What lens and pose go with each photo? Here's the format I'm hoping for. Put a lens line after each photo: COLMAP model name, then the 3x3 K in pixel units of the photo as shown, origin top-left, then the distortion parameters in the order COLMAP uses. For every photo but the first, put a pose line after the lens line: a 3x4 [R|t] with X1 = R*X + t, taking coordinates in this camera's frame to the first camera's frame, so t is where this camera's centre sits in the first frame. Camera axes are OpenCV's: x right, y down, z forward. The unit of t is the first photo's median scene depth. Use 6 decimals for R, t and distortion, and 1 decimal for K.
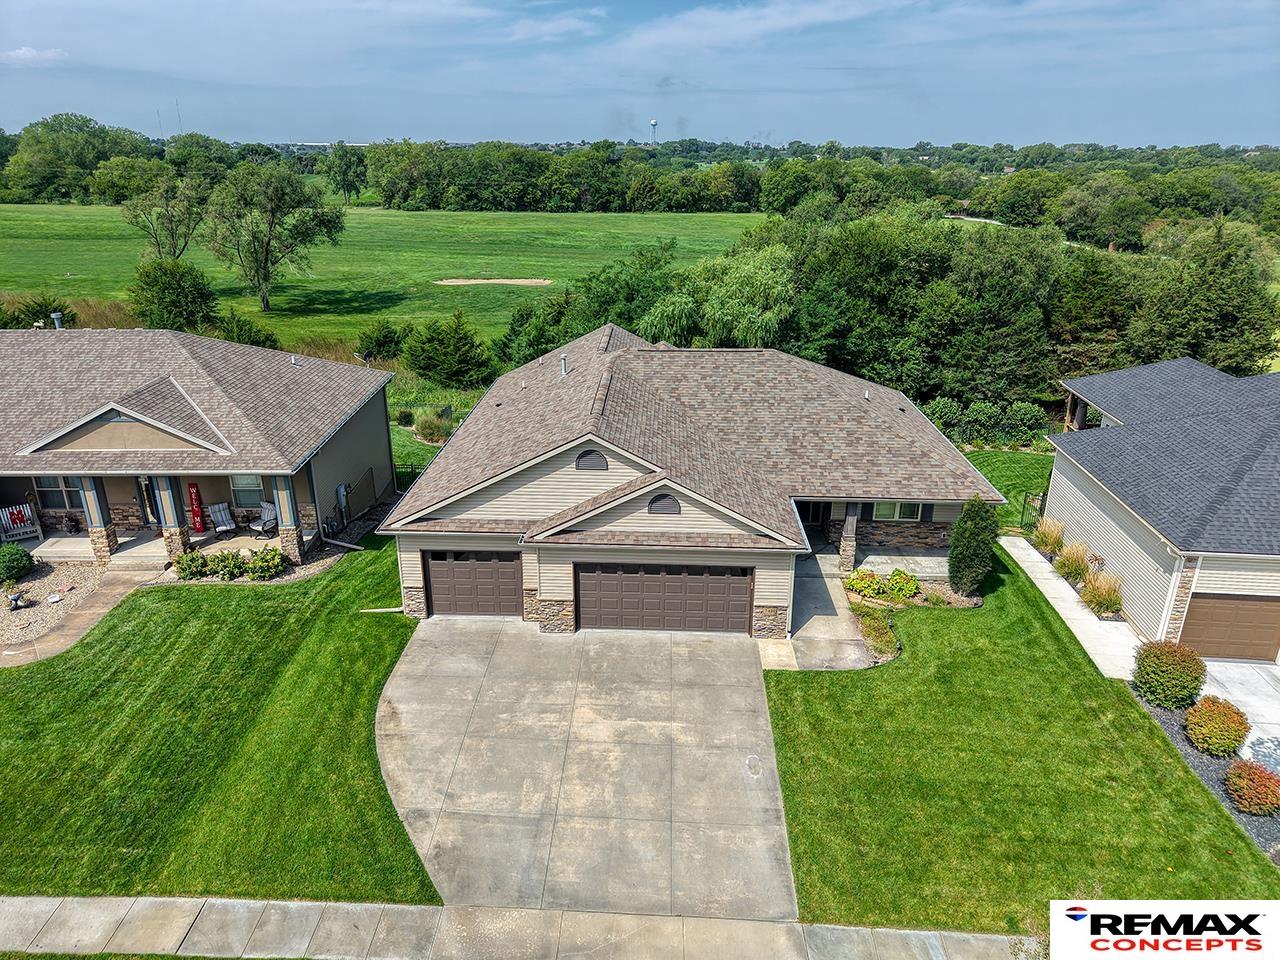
lens RADIAL K [[857.5, 0, 636.9], [0, 857.5, 479.7], [0, 0, 1]] dist [0.029157, -0.031990]
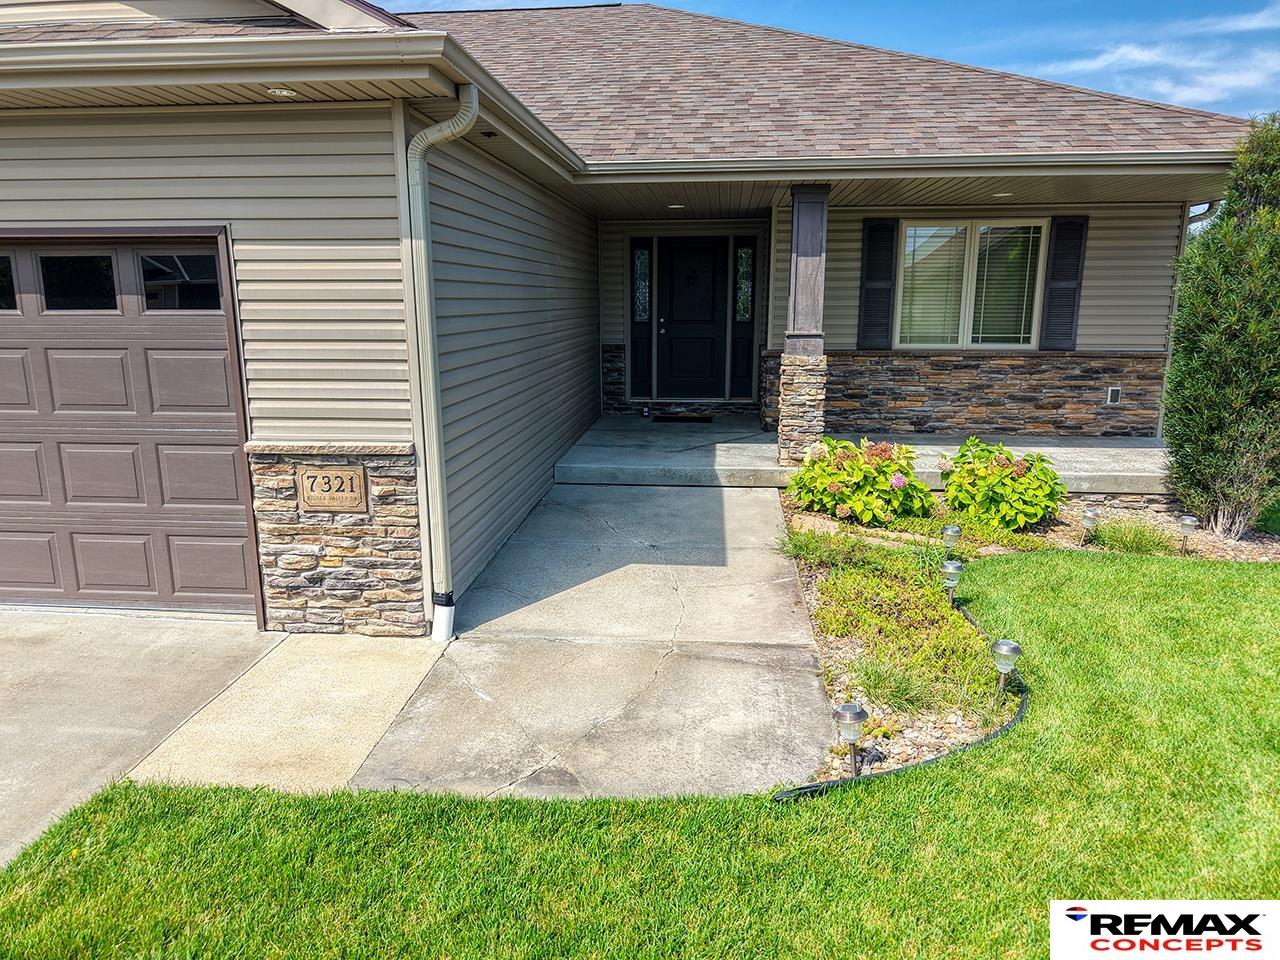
lens RADIAL K [[857.5, 0, 635.1], [0, 857.5, 483.5], [0, 0, 1]] dist [0.029157, -0.031990]
pose [[0.997764, 0.006673, -0.066500, 0.275159], [-0.016442, 0.988930, -0.147466, 0.209480], [0.064780, 0.148230, 0.986829, 0.936573]]
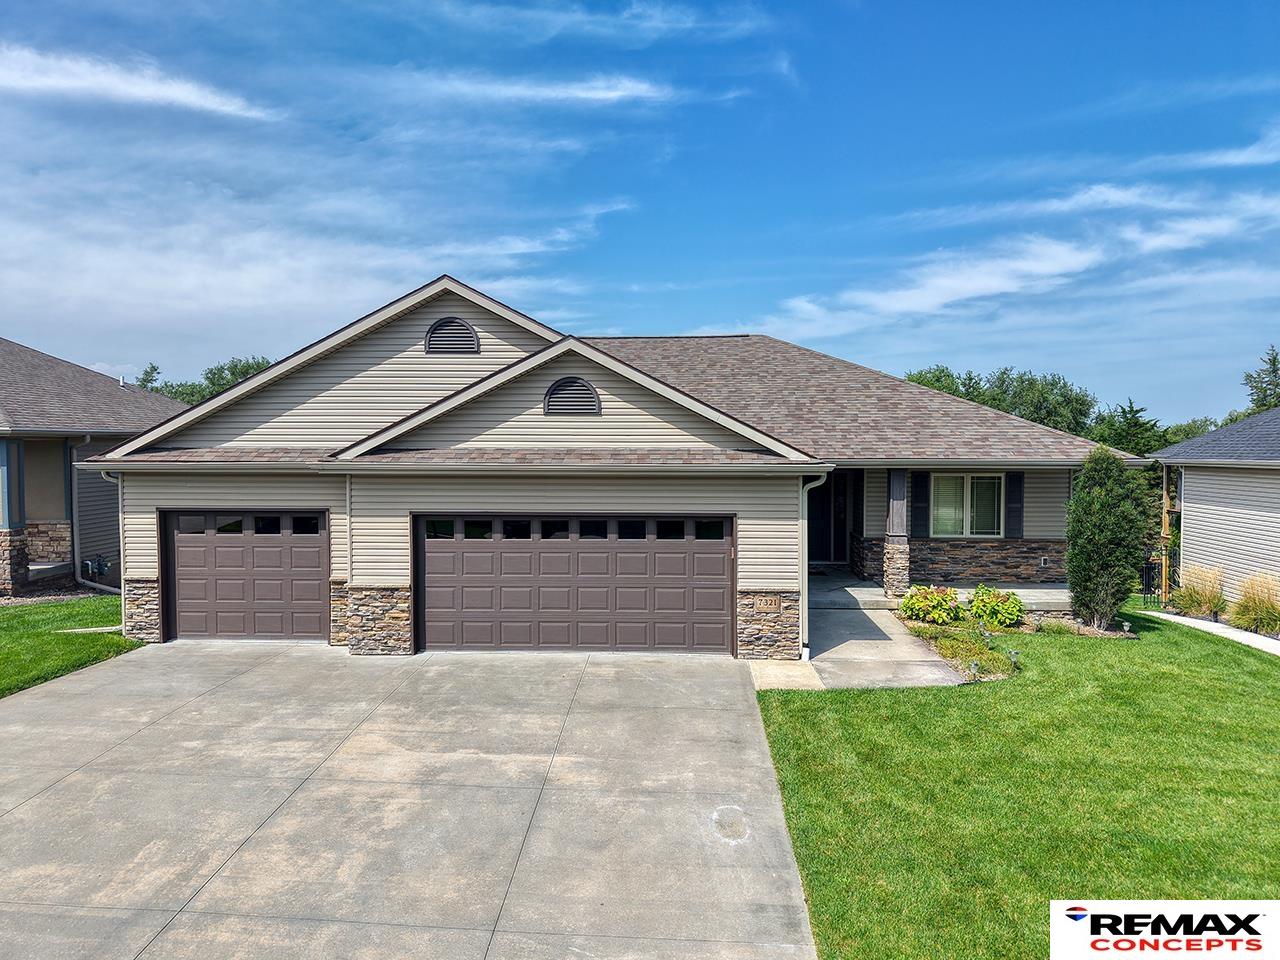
lens RADIAL K [[857.5, 0, 637.0], [0, 857.5, 479.5], [0, 0, 1]] dist [0.029157, -0.031990]
pose [[0.999892, -0.004602, -0.013957, 0.092642], [-0.000065, 0.948320, -0.317315, 0.291848], [0.014696, 0.317282, 0.948217, 0.527453]]
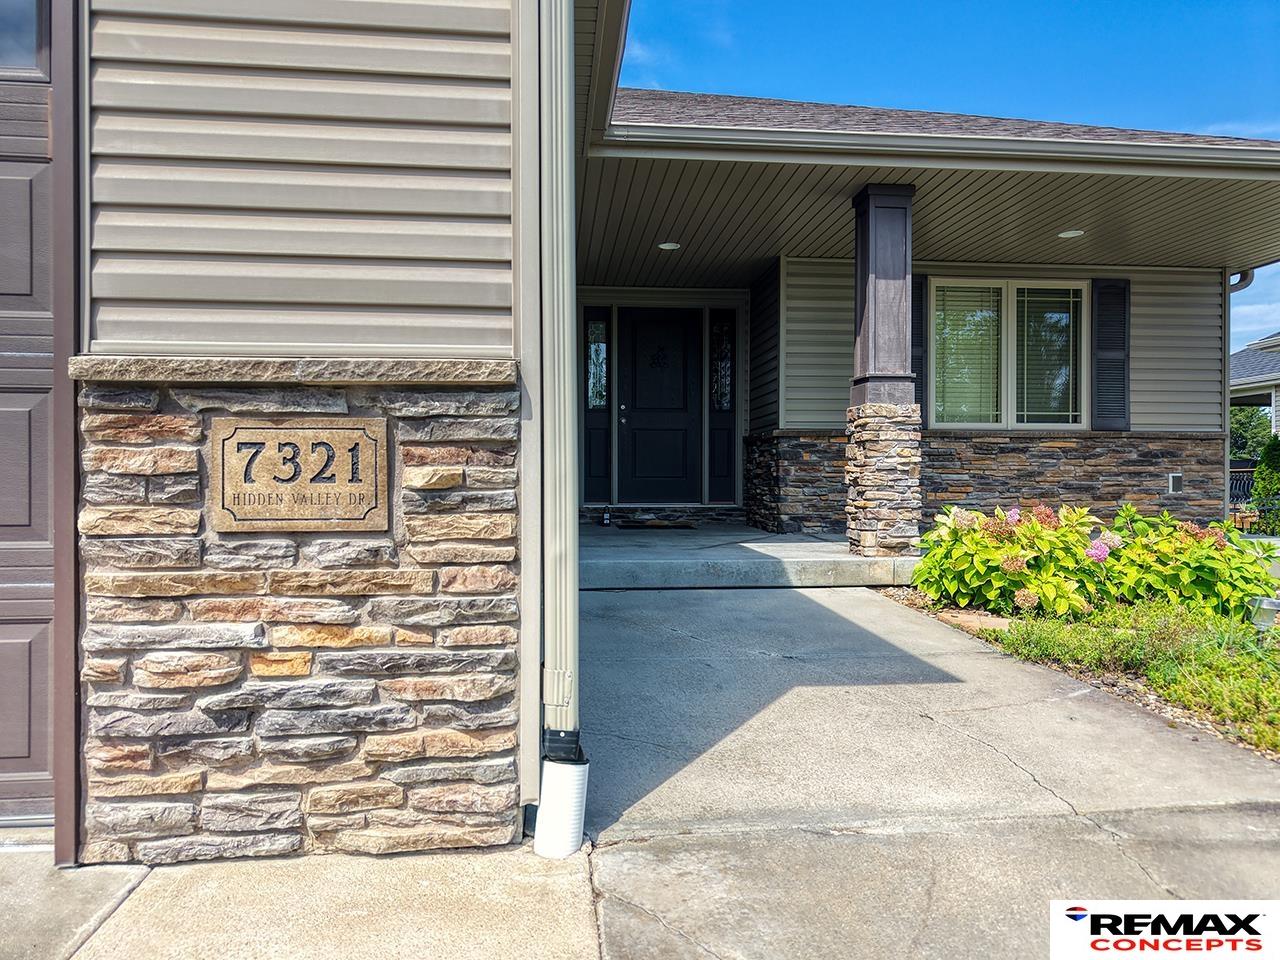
lens RADIAL K [[857.5, 0, 636.1], [0, 857.5, 480.9], [0, 0, 1]] dist [0.029157, -0.031990]
pose [[0.990550, -0.004050, 0.137092, 0.202453], [0.051732, 0.936765, -0.346114, 0.212885], [-0.127021, 0.349935, 0.928122, 1.067316]]
